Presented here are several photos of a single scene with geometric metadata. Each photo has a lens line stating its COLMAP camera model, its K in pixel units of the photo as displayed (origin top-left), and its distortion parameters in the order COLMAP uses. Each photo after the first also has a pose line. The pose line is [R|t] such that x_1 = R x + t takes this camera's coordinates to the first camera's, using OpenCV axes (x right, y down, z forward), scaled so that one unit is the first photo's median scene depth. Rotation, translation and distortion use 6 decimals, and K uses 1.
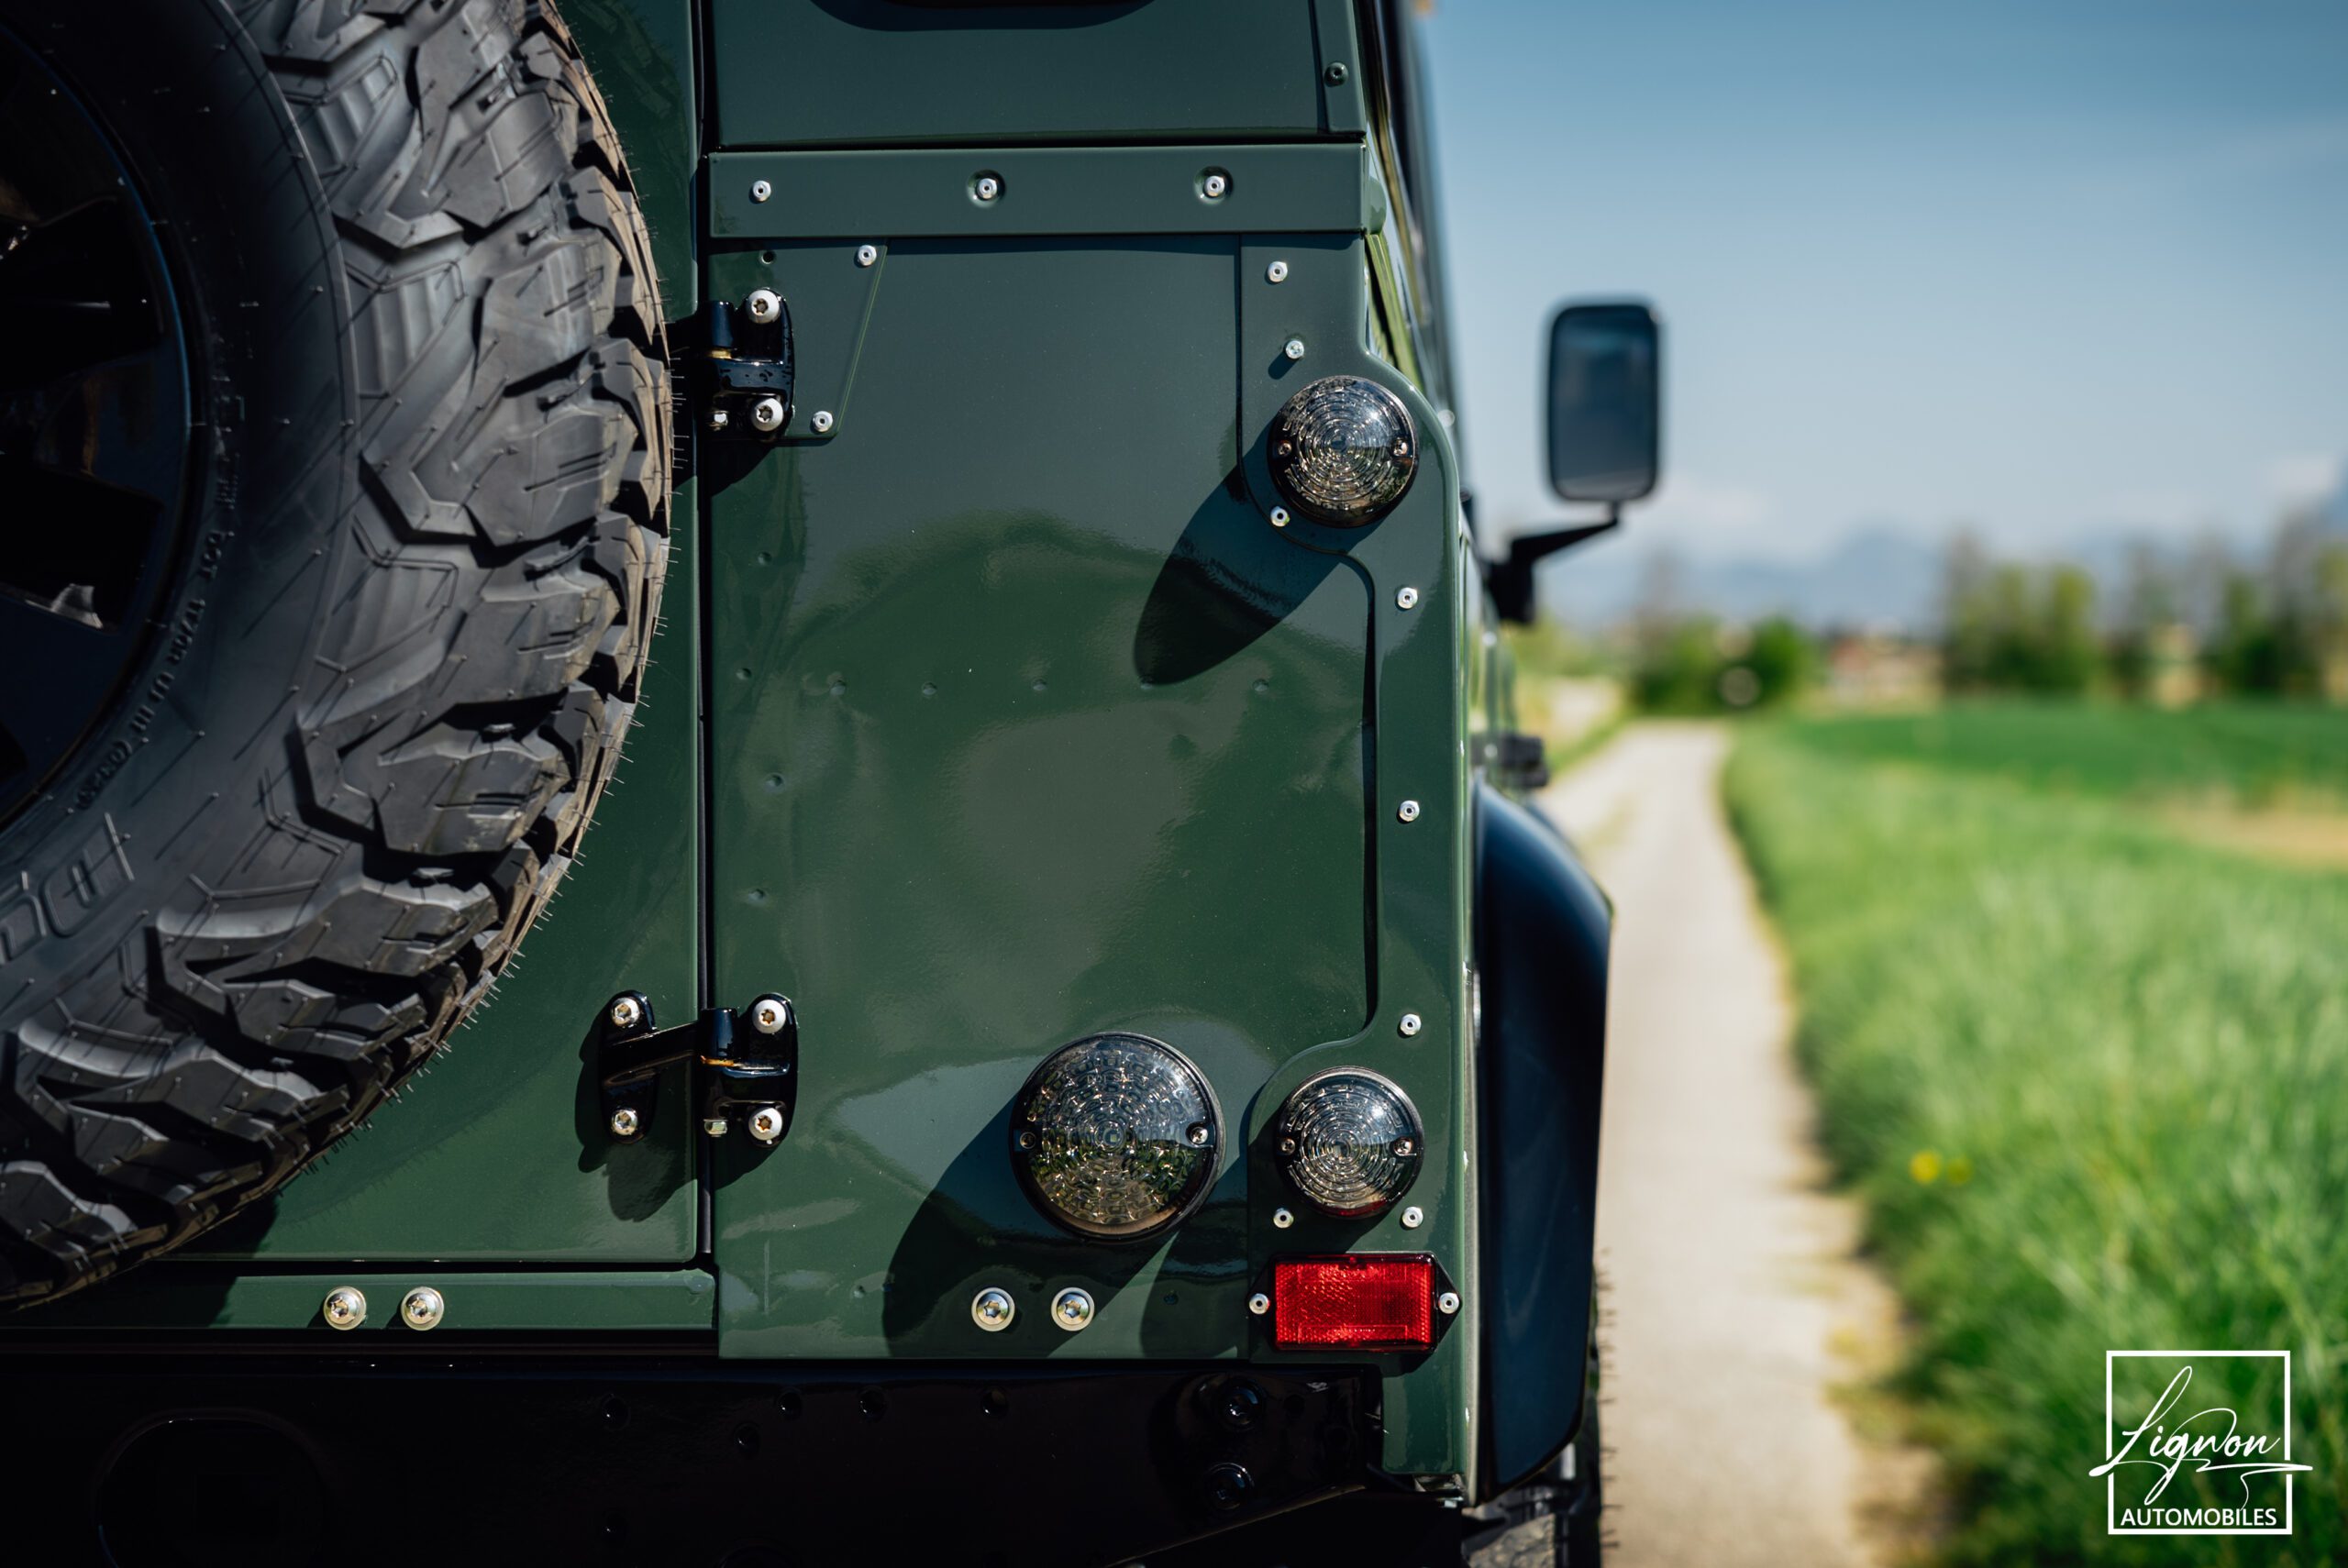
lens RADIAL K [[5194.4, 0, 1174.0], [0, 5194.4, 784.0], [0, 0, 1]] dist [-0.044580, -0.112221]
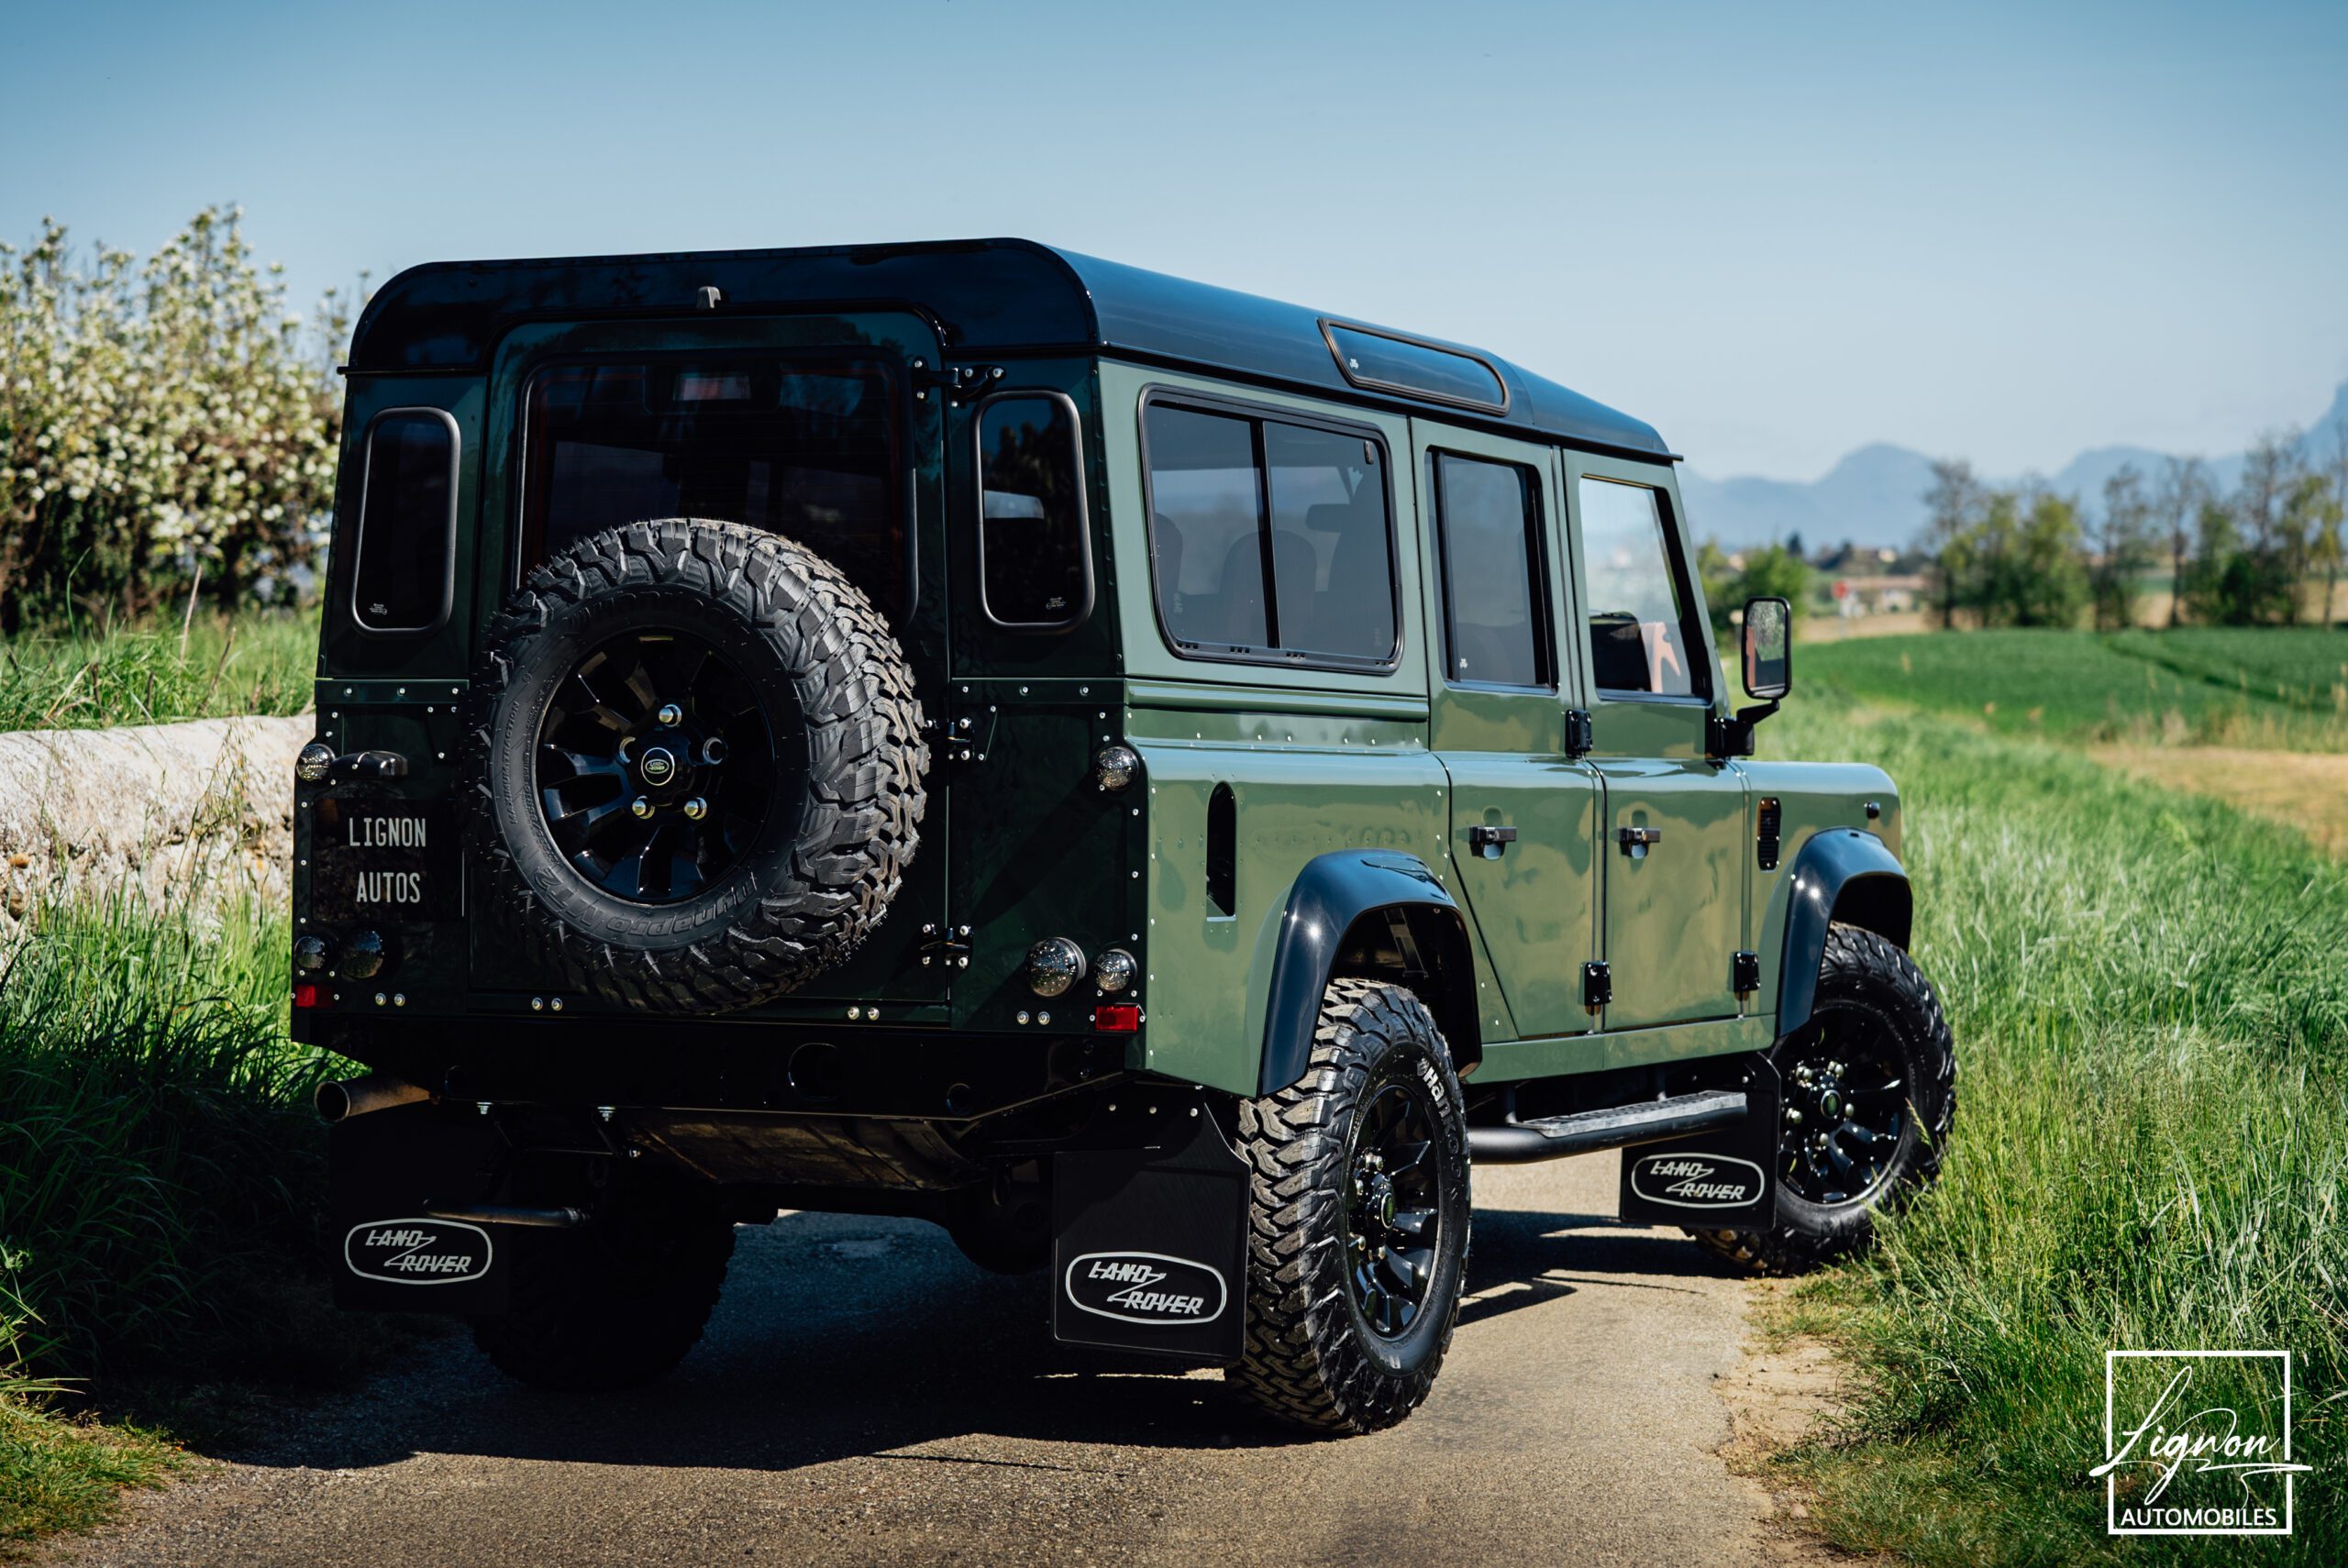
lens RADIAL K [[4962.7, 0, 1174.0], [0, 4962.7, 784.0], [0, 0, 1]] dist [0.079882, 0.073553]
pose [[0.937185, 0.012287, -0.348615, 1.330089], [-0.008798, 0.999894, 0.011592, -0.101951], [0.348721, -0.007797, 0.937194, -2.258983]]
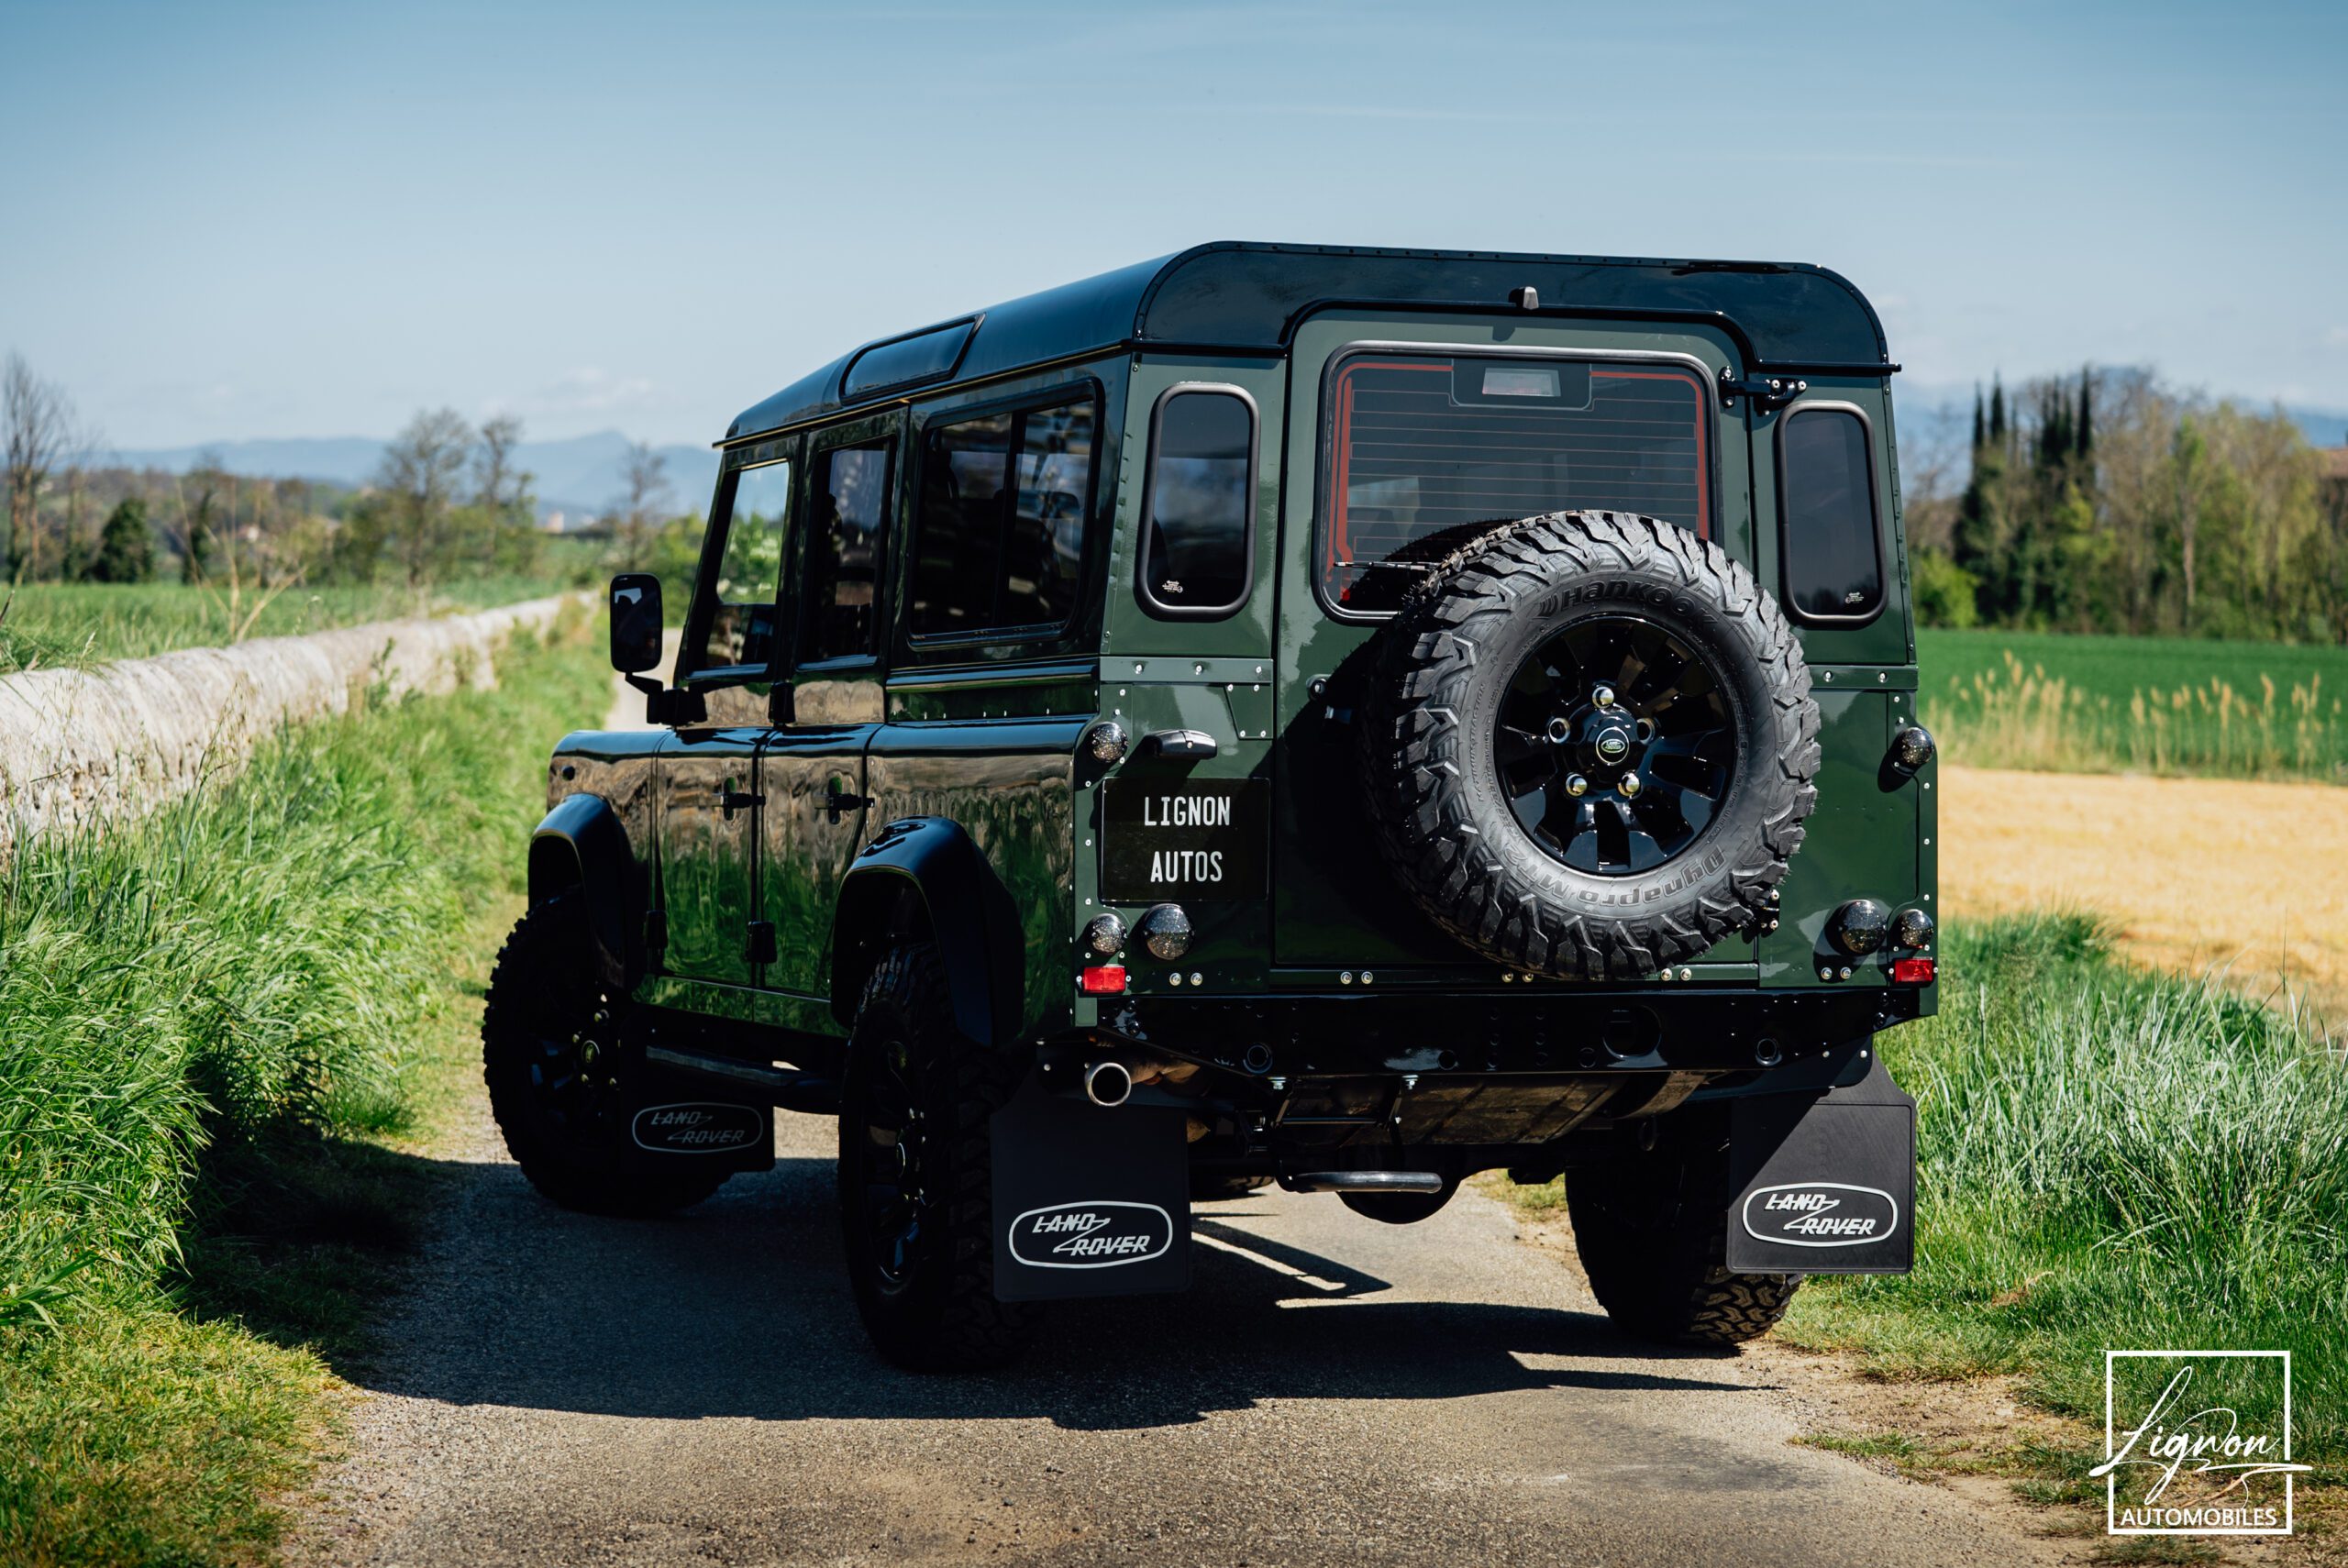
lens RADIAL K [[5369.8, 0, 1174.0], [0, 5369.8, 784.0], [0, 0, 1]] dist [-0.046200, 0.807448]
pose [[0.919983, 0.007742, 0.391882, -2.218359], [-0.014778, 0.999779, 0.014942, -0.097006], [-0.391680, -0.019538, 0.919894, -2.662278]]
